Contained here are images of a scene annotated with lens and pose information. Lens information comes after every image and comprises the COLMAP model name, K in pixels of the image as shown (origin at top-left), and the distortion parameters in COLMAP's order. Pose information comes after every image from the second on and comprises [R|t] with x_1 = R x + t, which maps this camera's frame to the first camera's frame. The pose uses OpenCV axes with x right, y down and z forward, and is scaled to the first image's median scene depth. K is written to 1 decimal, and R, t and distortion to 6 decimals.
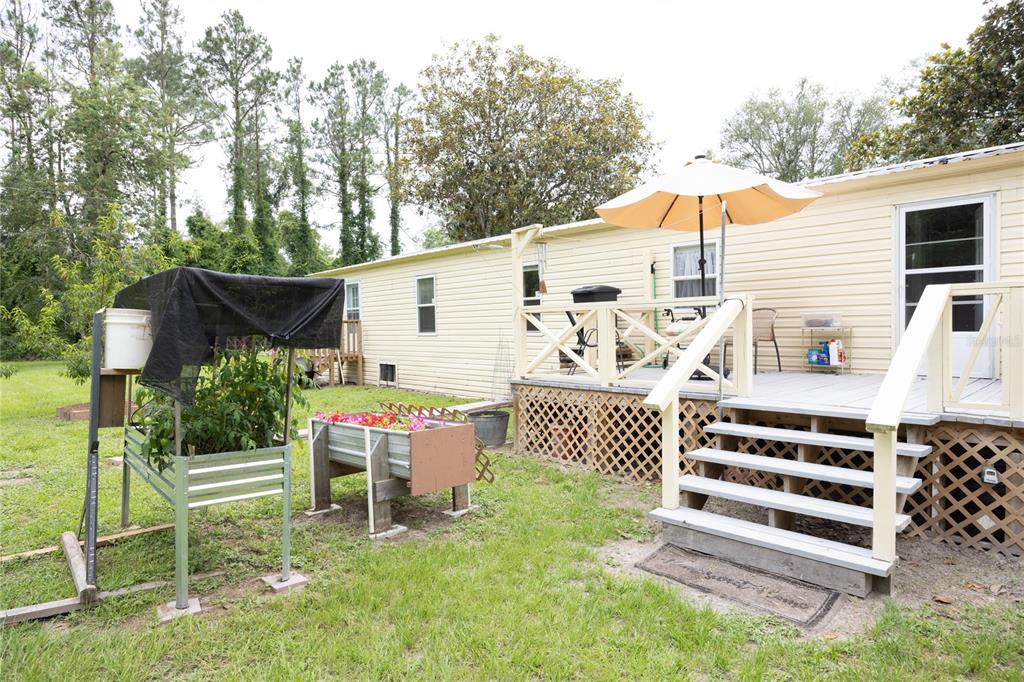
lens RADIAL K [[593.6, 0, 511.3], [0, 593.6, 343.4], [0, 0, 1]] dist [-0.017421, -0.000234]
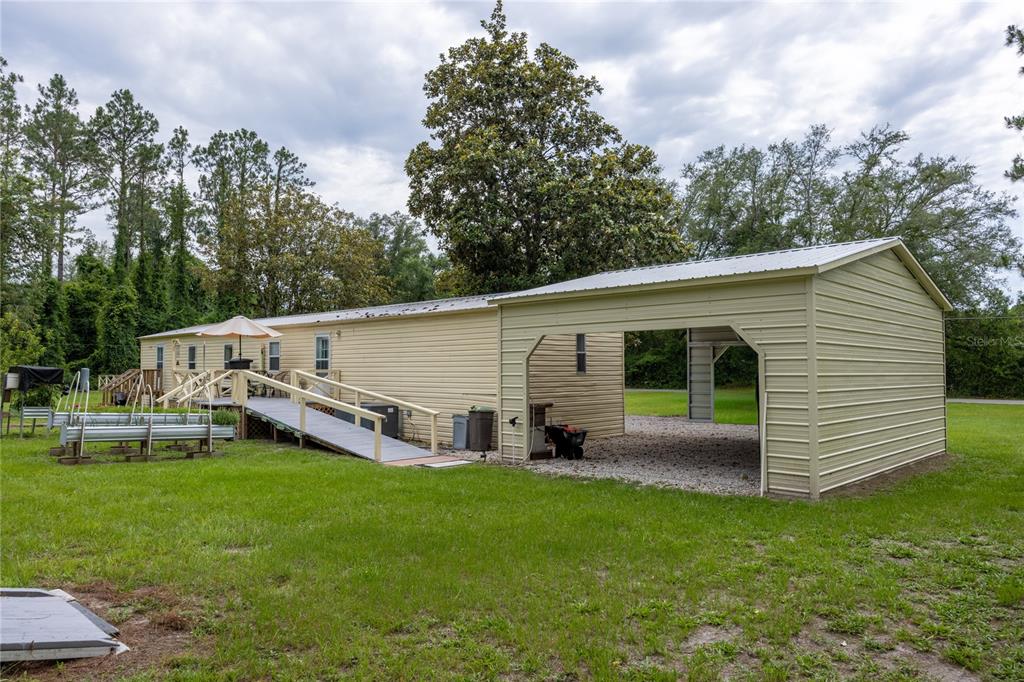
lens RADIAL K [[673.5, 0, 518.1], [0, 673.5, 336.8], [0, 0, 1]] dist [-0.025826, 0.001426]
pose [[0.996762, 0.017715, 0.078428, 1.297837], [-0.011971, 0.997252, -0.073114, -0.018209], [-0.079508, 0.071939, 0.994235, -2.050472]]
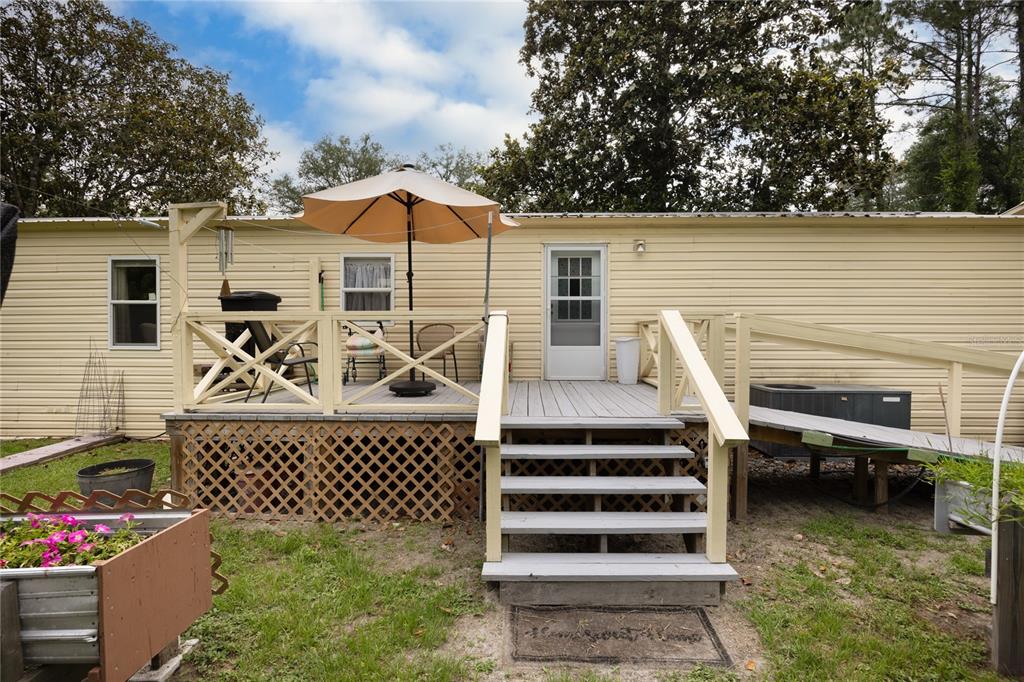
lens RADIAL K [[500.3, 0, 512.7], [0, 500.3, 340.6], [0, 0, 1]] dist [-0.010539, 0.001452]
pose [[0.702281, 0.004055, 0.711888, -0.145595], [0.010402, 0.999819, -0.015957, -0.014981], [-0.711824, 0.018612, 0.702112, 0.311046]]
